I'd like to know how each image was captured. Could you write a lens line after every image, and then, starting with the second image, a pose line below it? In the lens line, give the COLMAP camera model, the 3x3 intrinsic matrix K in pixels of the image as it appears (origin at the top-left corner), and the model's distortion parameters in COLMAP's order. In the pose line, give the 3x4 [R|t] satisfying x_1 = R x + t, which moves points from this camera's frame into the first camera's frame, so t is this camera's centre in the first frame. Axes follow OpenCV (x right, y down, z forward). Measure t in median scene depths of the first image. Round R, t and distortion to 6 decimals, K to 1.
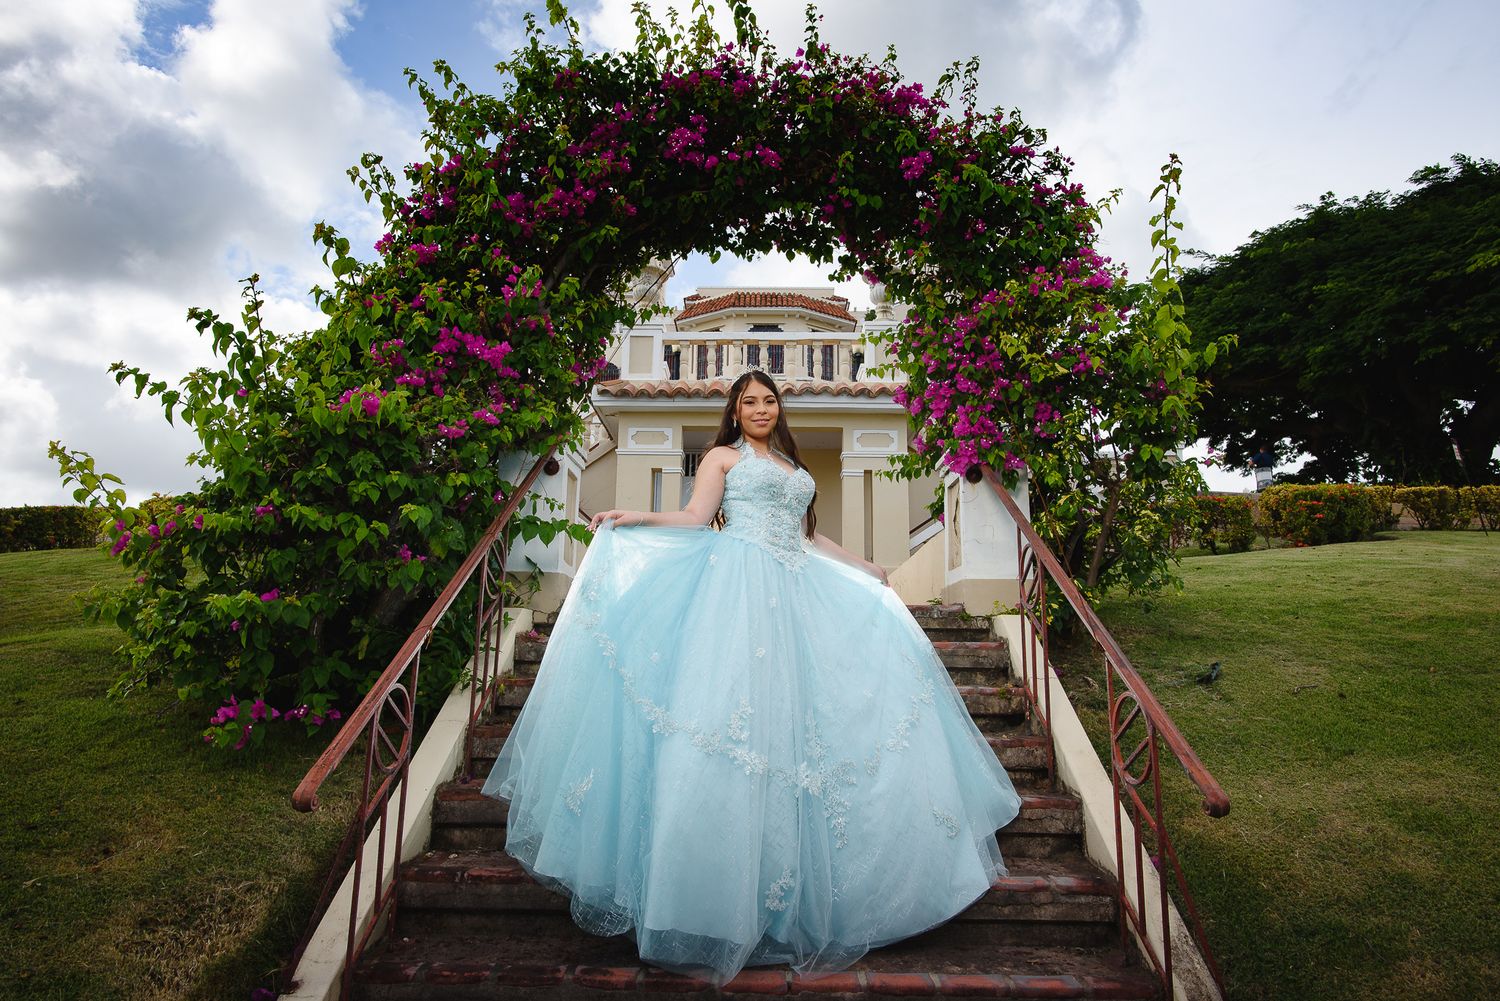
lens RADIAL K [[959.4, 0, 737.5], [0, 959.4, 499.3], [0, 0, 1]] dist [-0.028141, 0.002082]
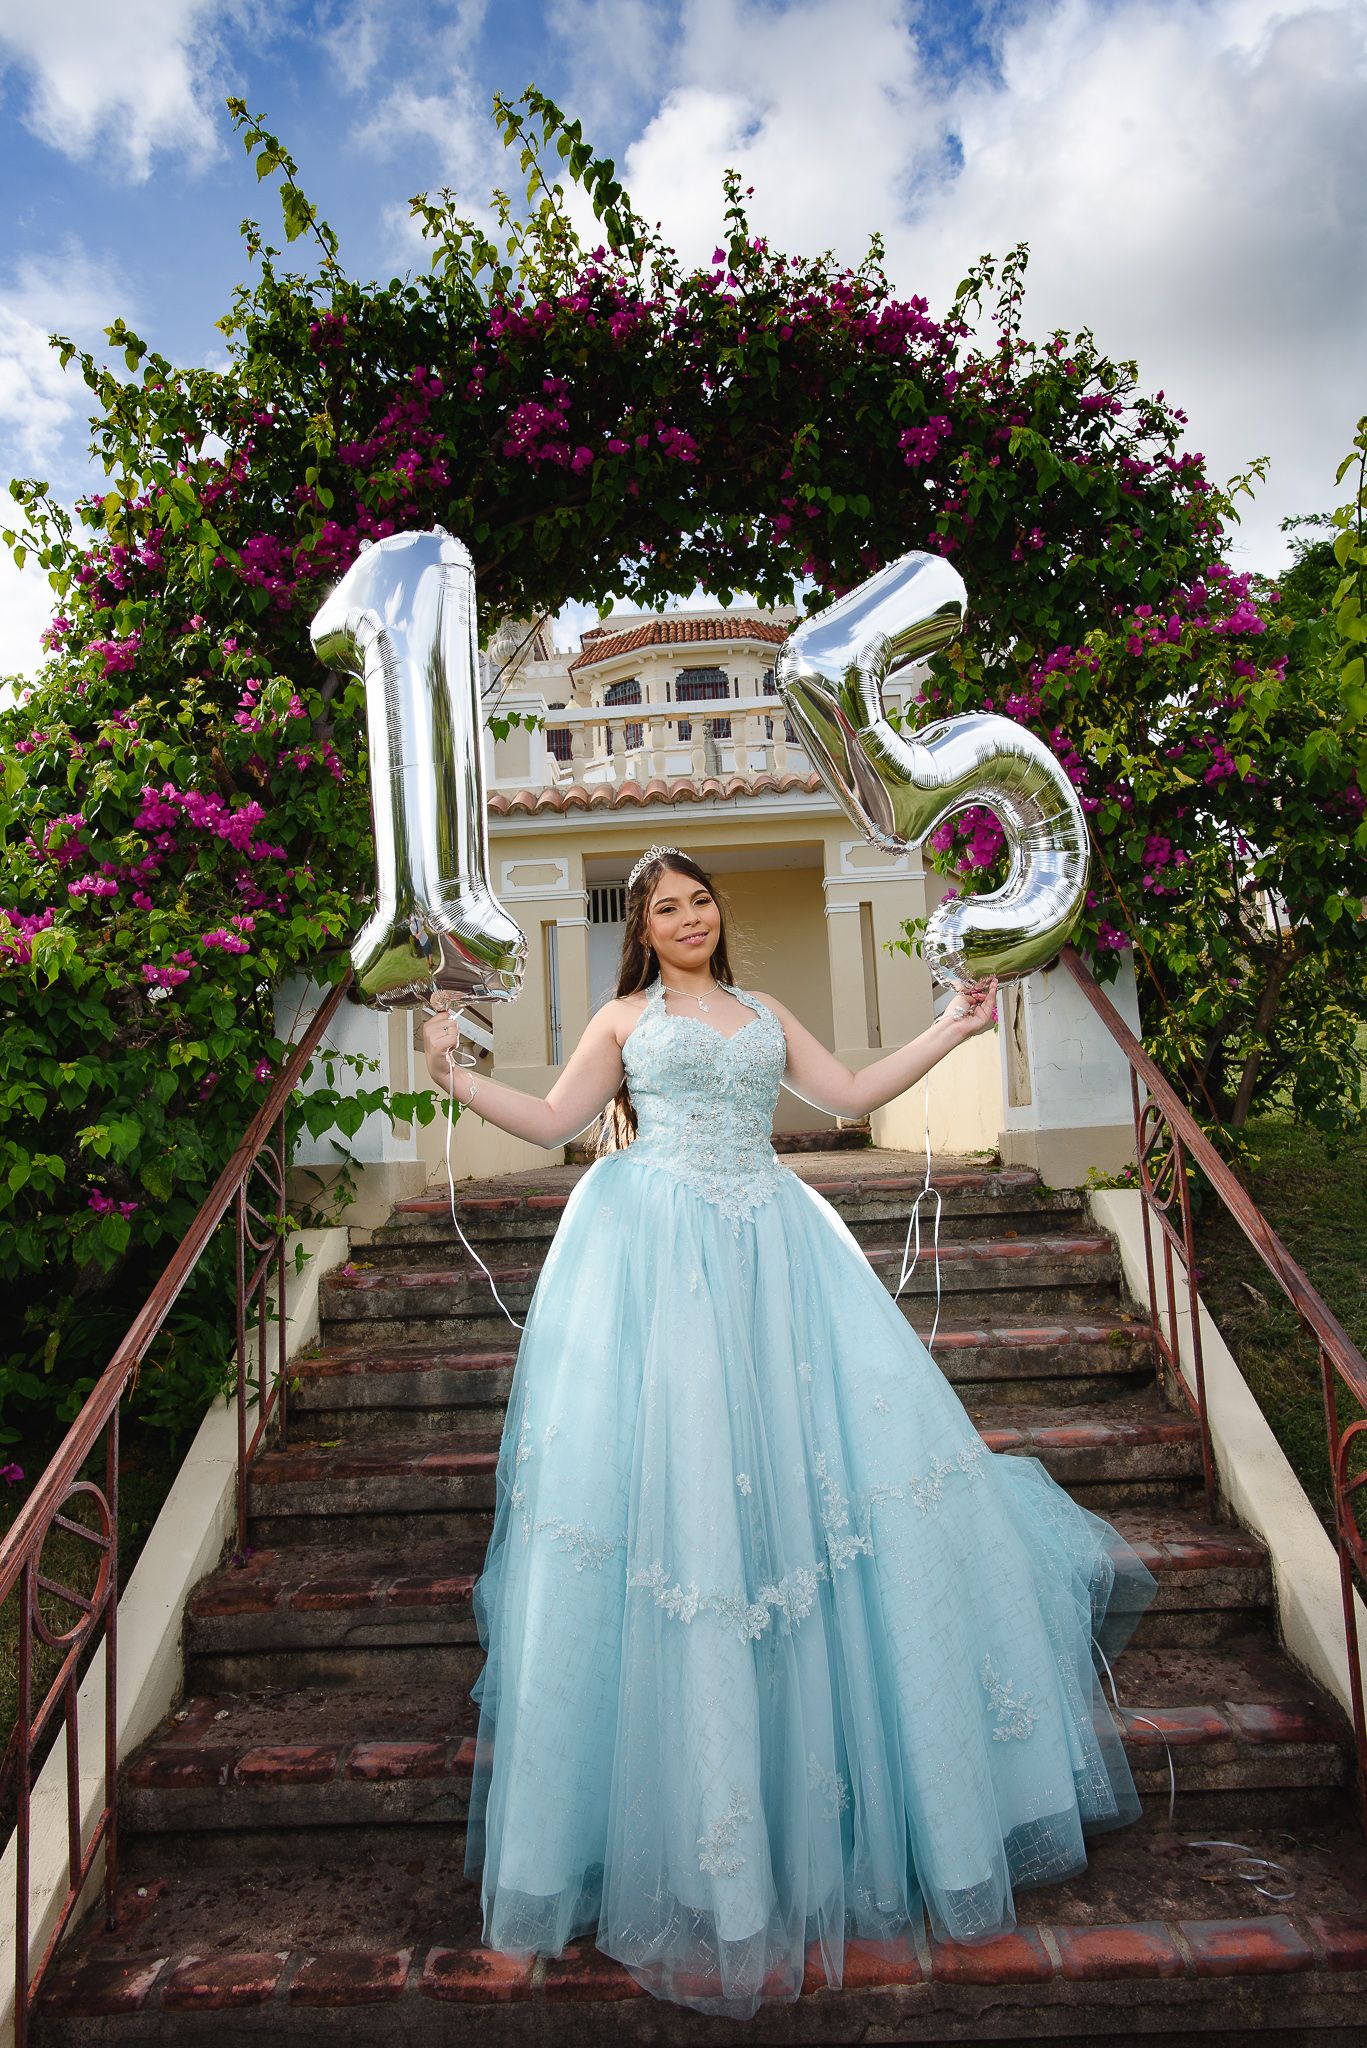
lens RADIAL K [[1309.9, 0, 683.5], [0, 1309.9, 1024.0], [0, 0, 1]] dist [-0.028141, 0.002082]
pose [[0.997673, -0.068004, -0.004830, 0.016781], [0.068152, 0.992984, 0.096637, -0.080218], [-0.001775, -0.096742, 0.995308, 0.163658]]
